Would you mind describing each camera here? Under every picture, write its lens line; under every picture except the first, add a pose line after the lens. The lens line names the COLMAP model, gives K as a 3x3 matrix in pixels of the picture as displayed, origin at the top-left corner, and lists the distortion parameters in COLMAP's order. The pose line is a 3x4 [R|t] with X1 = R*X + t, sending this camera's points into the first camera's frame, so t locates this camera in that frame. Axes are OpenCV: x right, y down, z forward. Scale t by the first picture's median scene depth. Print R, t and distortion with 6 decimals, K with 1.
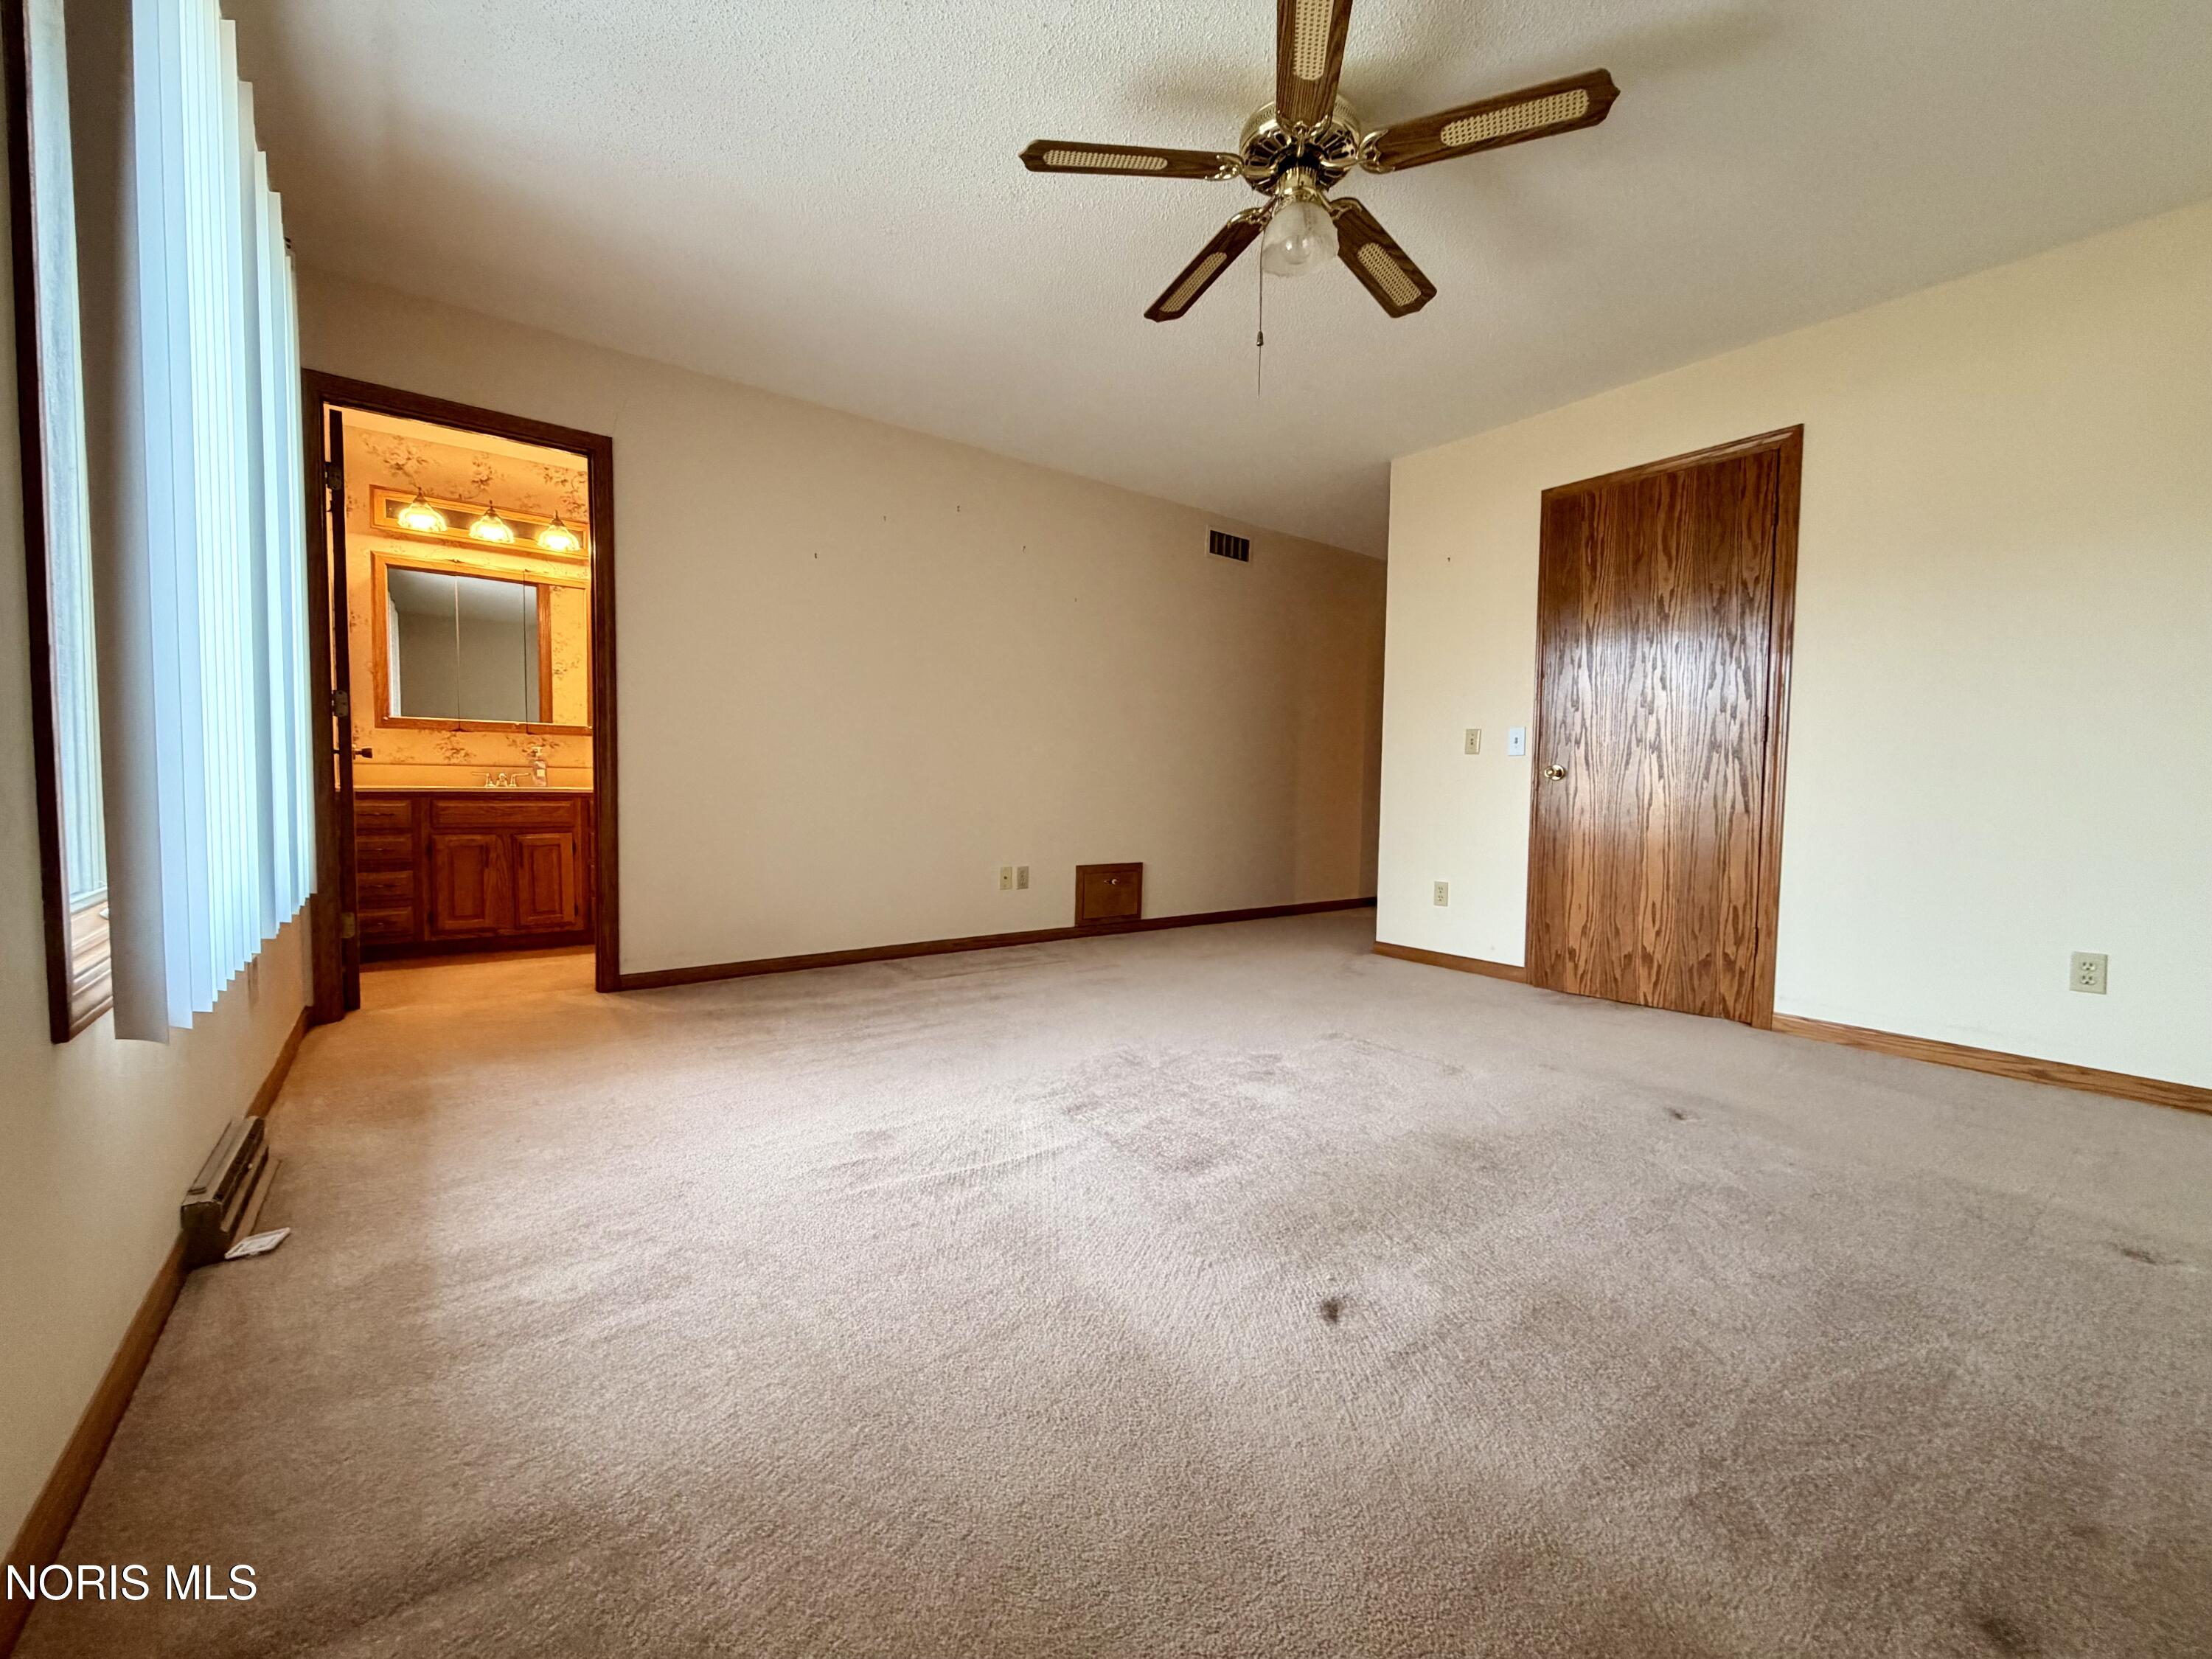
lens RADIAL K [[883.0, 0, 1097.3], [0, 883.0, 834.3], [0, 0, 1]] dist [-0.001361, -0.000210]
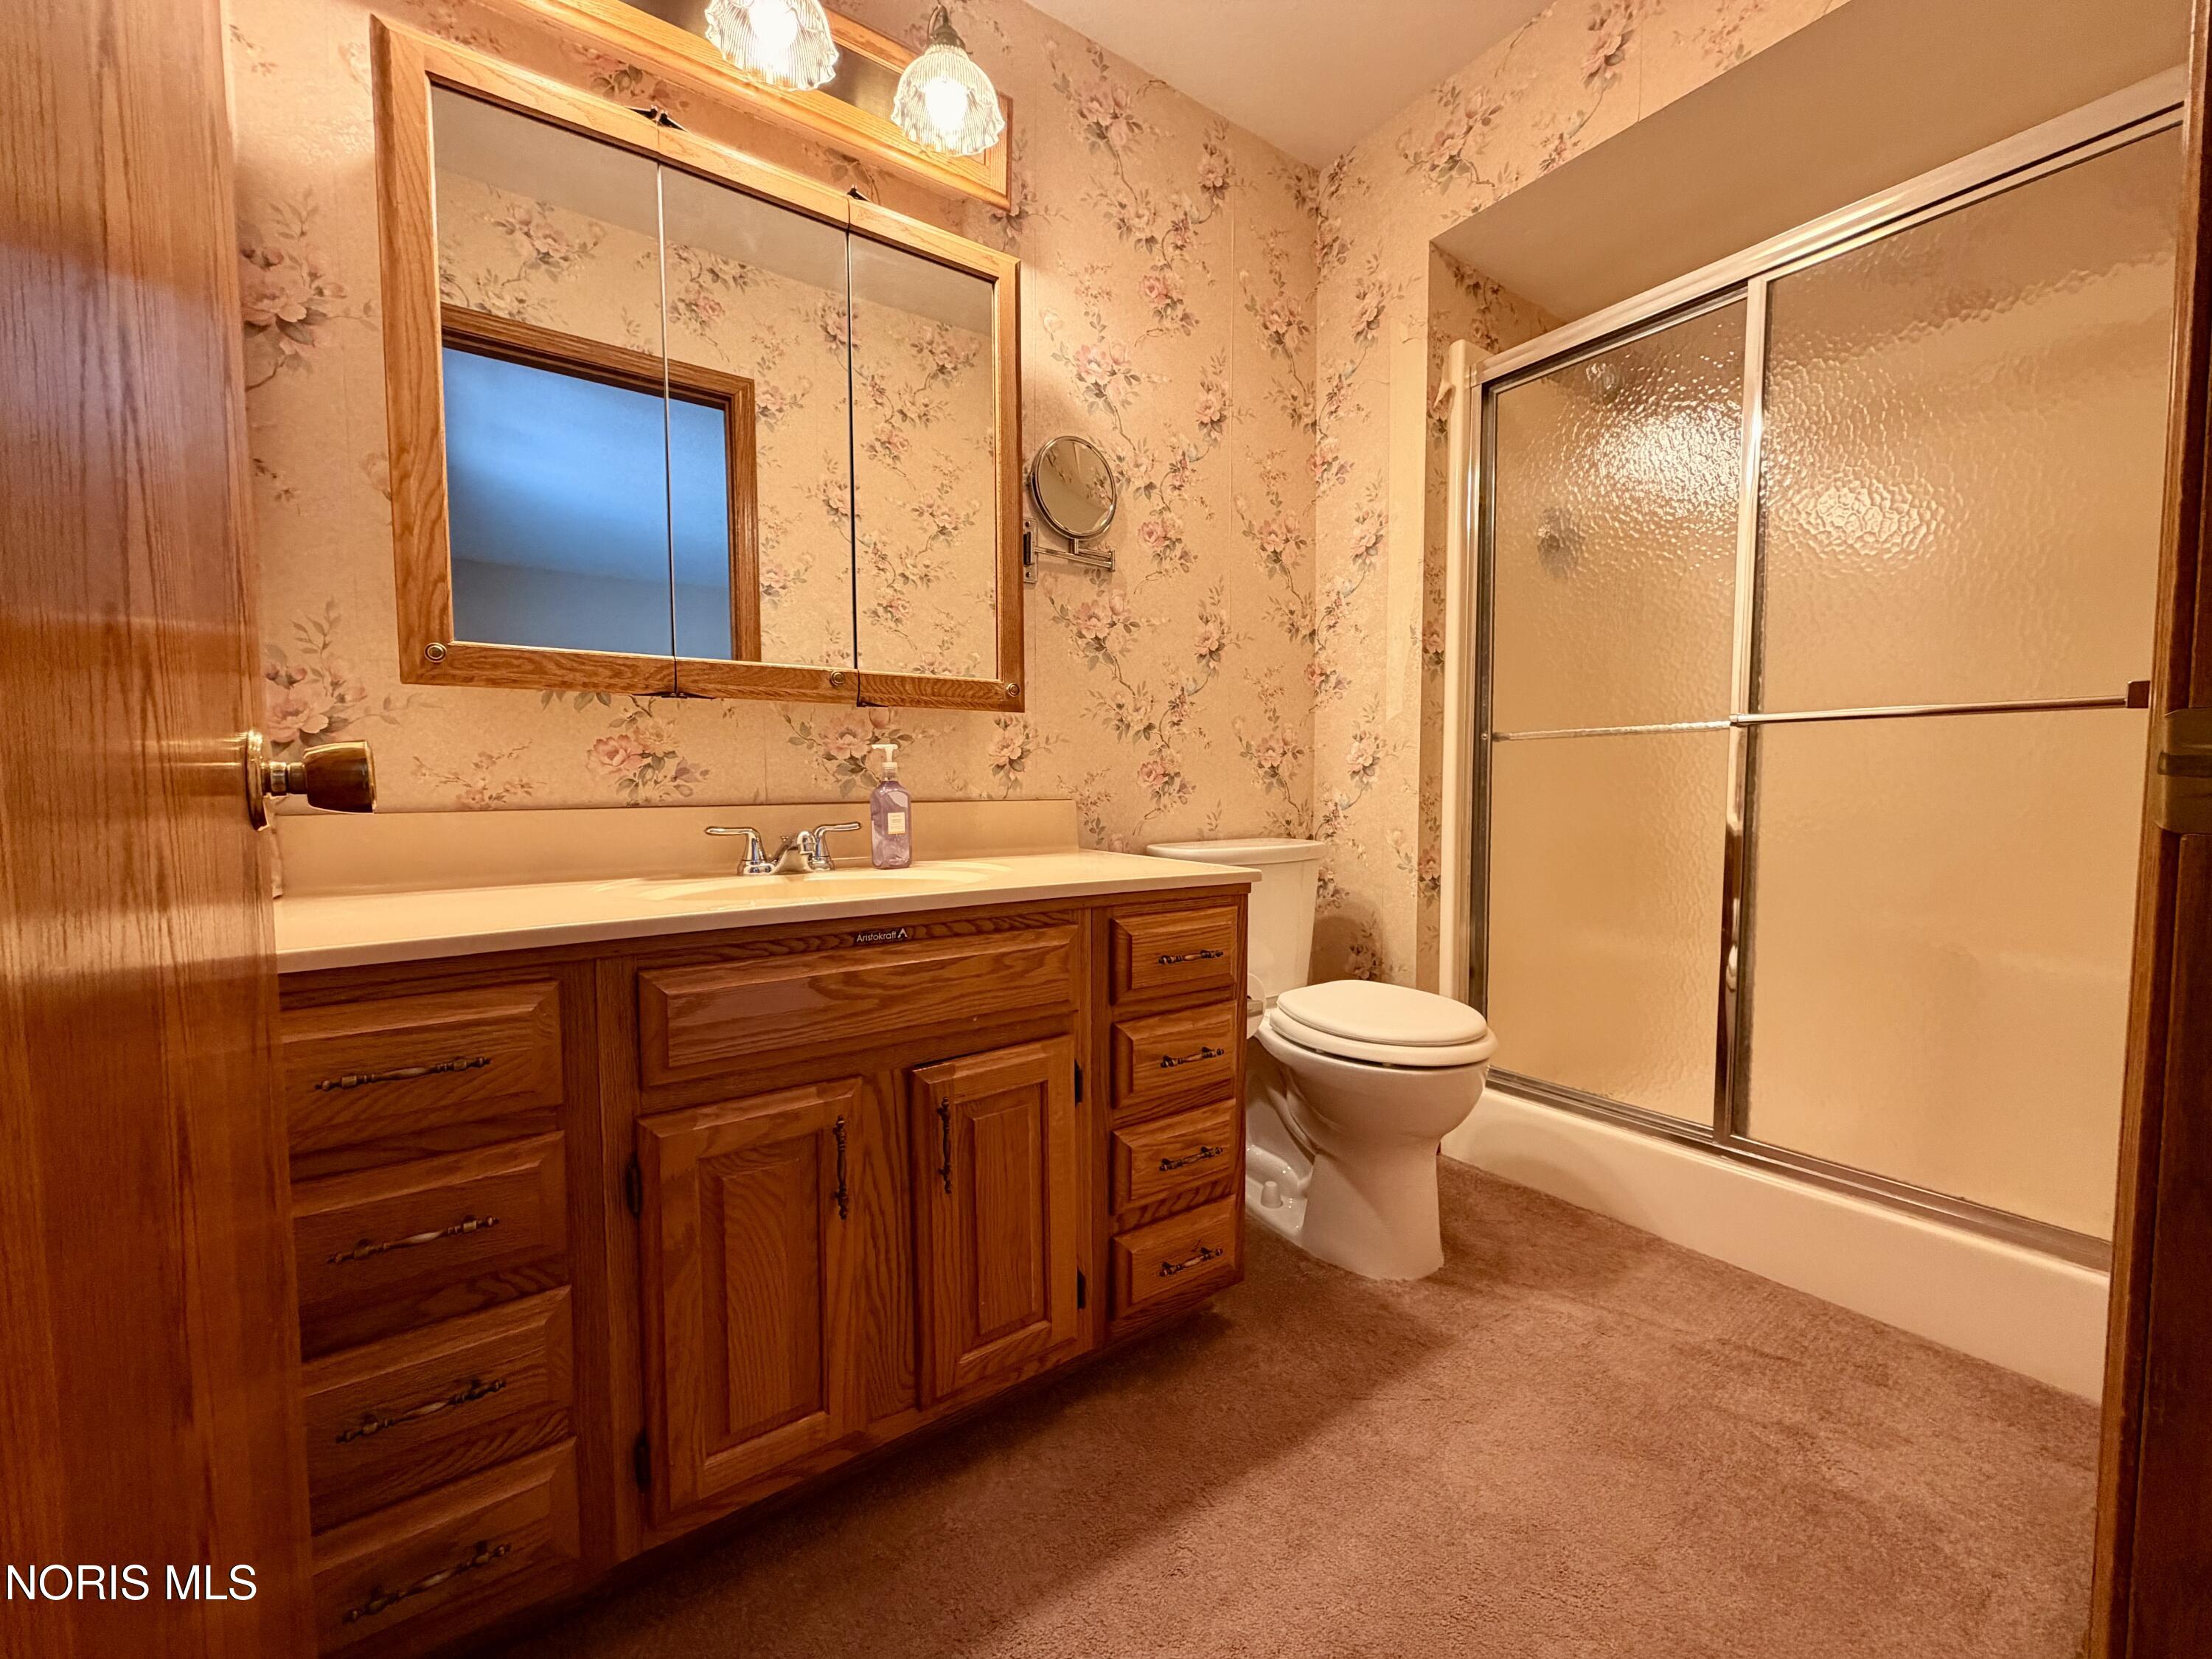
lens RADIAL K [[883.0, 0, 1097.3], [0, 883.0, 834.3], [0, 0, 1]] dist [-0.001361, -0.000210]
pose [[0.999400, -0.017995, -0.029595, -0.600306], [0.018058, 0.999835, 0.001872, -0.070637], [0.029557, -0.002405, 0.999560, 0.739251]]
